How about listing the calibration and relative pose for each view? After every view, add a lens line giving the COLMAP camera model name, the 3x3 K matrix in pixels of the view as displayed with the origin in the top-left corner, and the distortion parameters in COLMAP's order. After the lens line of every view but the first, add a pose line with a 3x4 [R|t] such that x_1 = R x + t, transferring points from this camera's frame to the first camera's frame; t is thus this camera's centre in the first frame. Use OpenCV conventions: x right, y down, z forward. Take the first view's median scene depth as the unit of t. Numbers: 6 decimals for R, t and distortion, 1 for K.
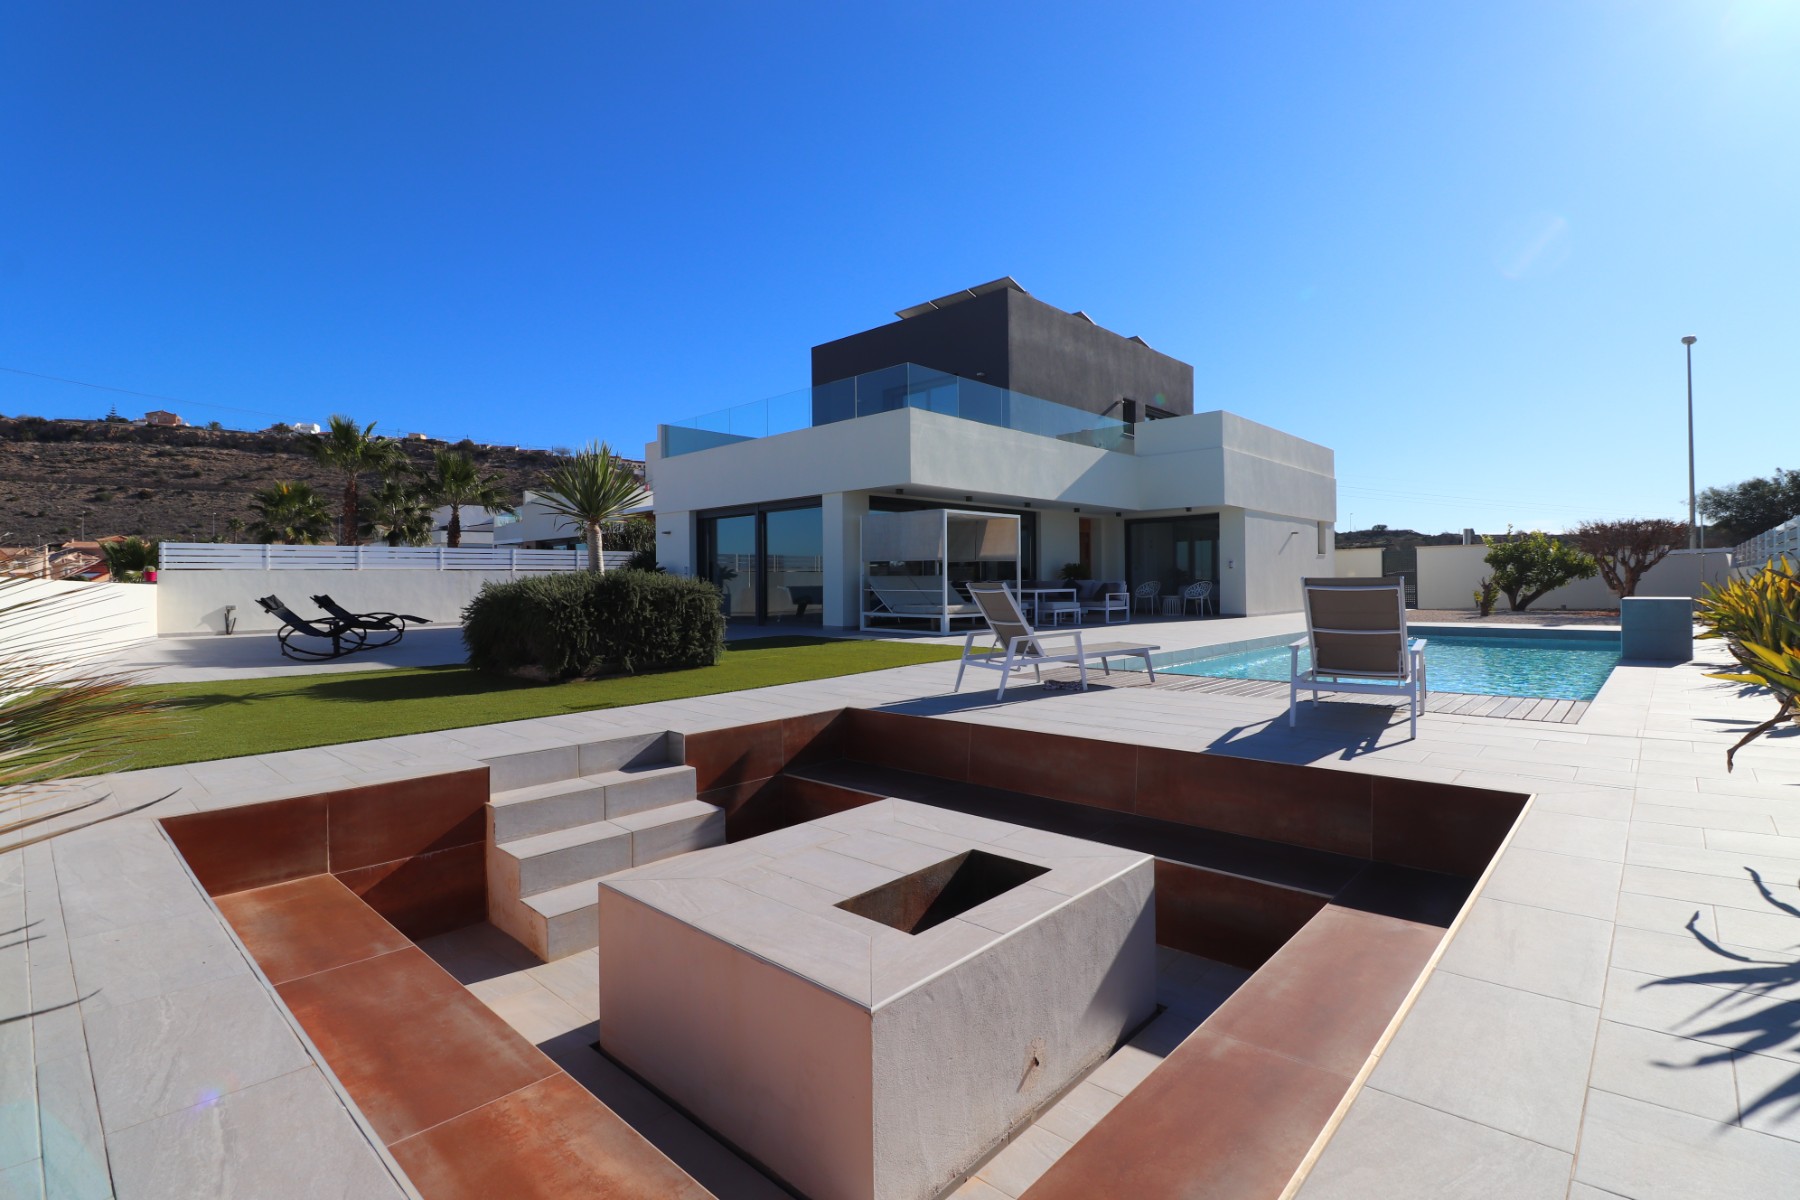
lens RADIAL K [[834.3, 0, 898.4], [0, 834.3, 584.2], [0, 0, 1]] dist [-0.000513, -0.013191]
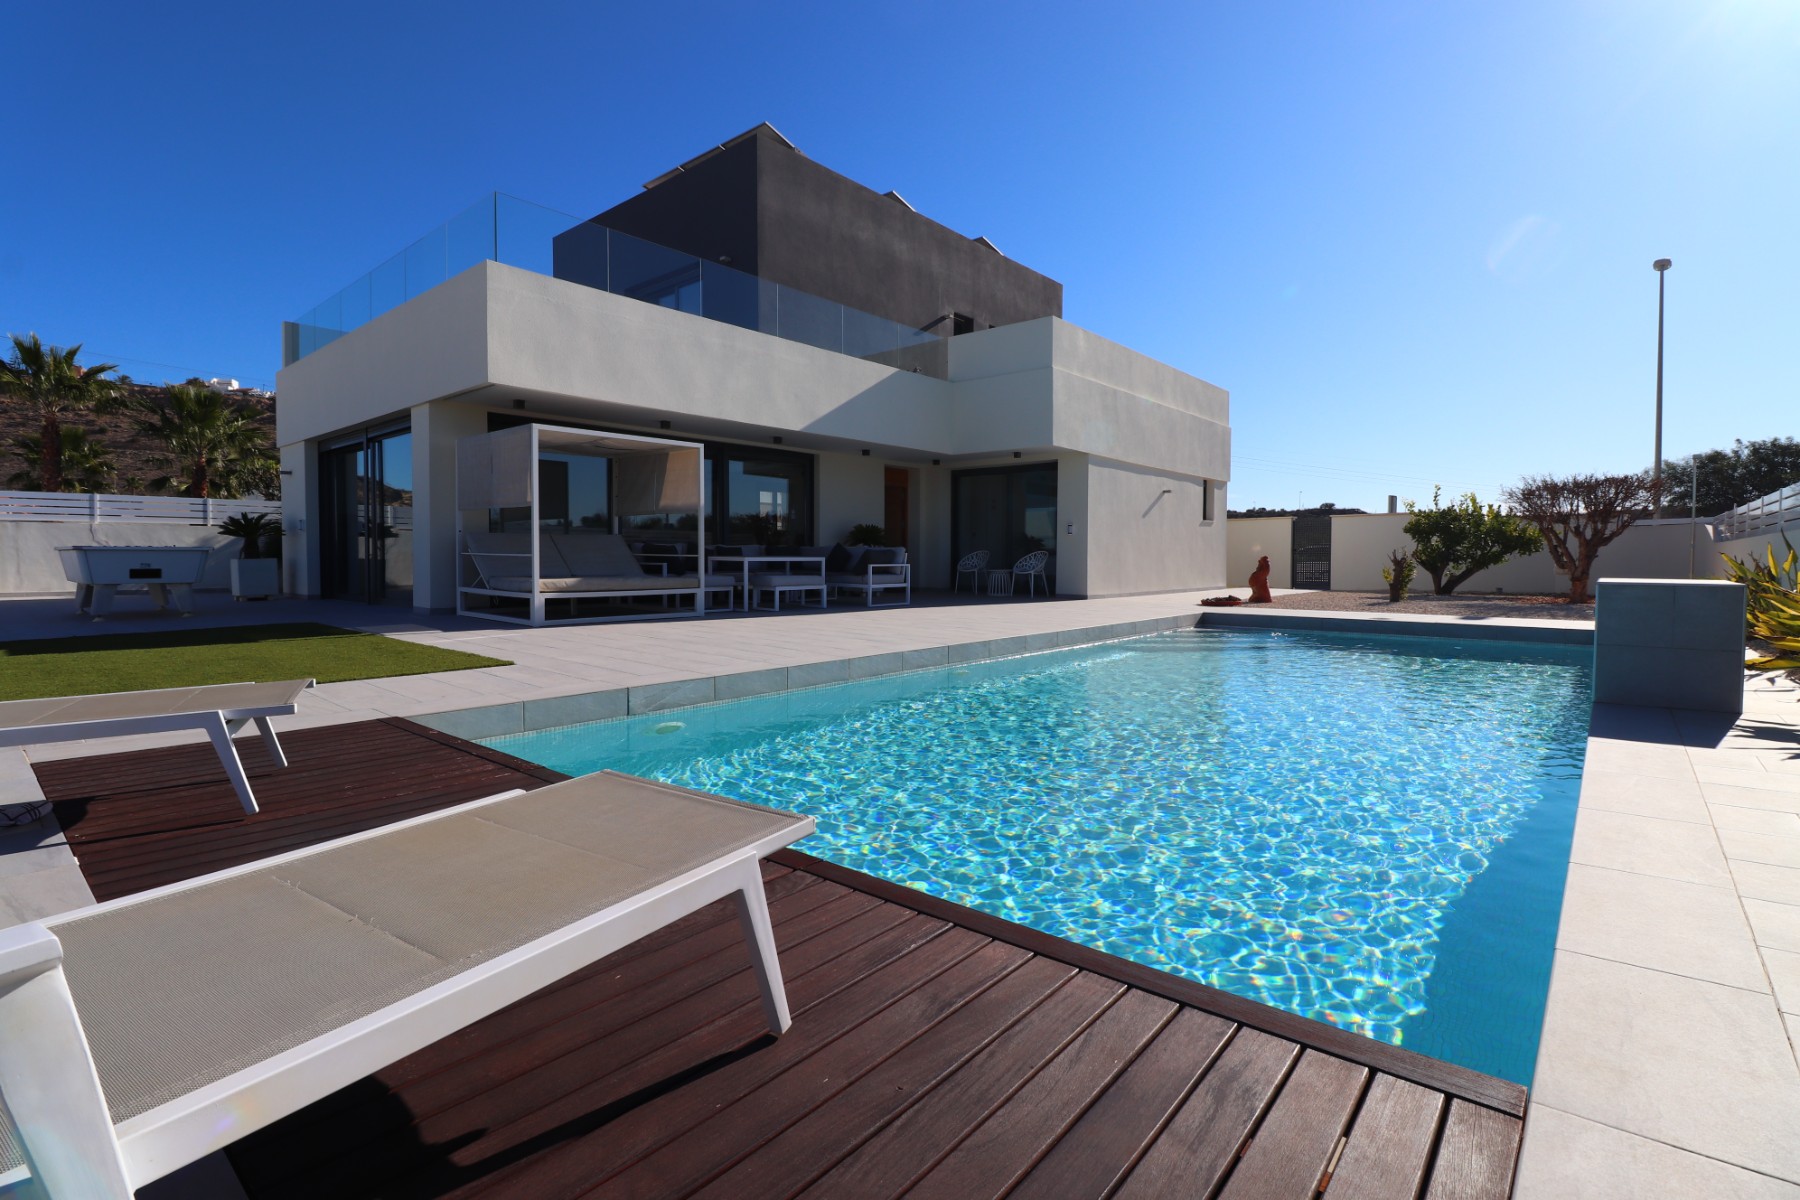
lens RADIAL K [[834.3, 0, 898.4], [0, 834.3, 584.2], [0, 0, 1]] dist [-0.000513, -0.013191]
pose [[0.998924, 0.011654, 0.044900, 0.208239], [-0.013083, 0.999413, 0.031677, 0.004289], [-0.044504, -0.032231, 0.998489, 0.251497]]
